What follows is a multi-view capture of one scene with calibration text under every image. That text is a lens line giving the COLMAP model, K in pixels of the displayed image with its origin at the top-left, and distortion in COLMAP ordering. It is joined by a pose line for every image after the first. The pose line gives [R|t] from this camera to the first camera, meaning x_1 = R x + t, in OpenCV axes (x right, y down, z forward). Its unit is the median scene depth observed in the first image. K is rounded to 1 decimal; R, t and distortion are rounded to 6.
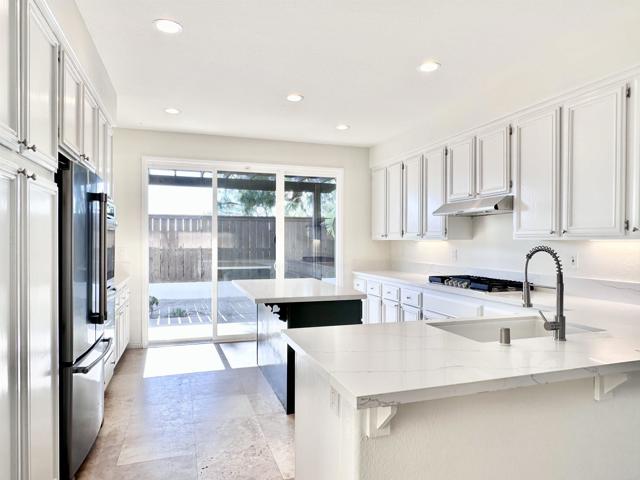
lens RADIAL K [[409.3, 0, 323.3], [0, 409.3, 243.9], [0, 0, 1]] dist [0.001597, -0.003566]
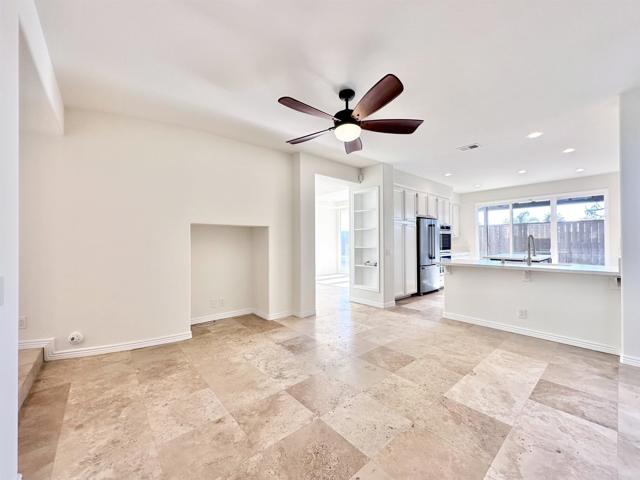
lens RADIAL K [[255.8, 0, 319.5], [0, 255.8, 237.7], [0, 0, 1]] dist [-0.002612, 0.000609]
pose [[0.363587, -0.019591, -0.931354, 0.895209], [0.001545, 0.999790, -0.020427, 0.034084], [0.931559, 0.005988, 0.363541, -0.584262]]
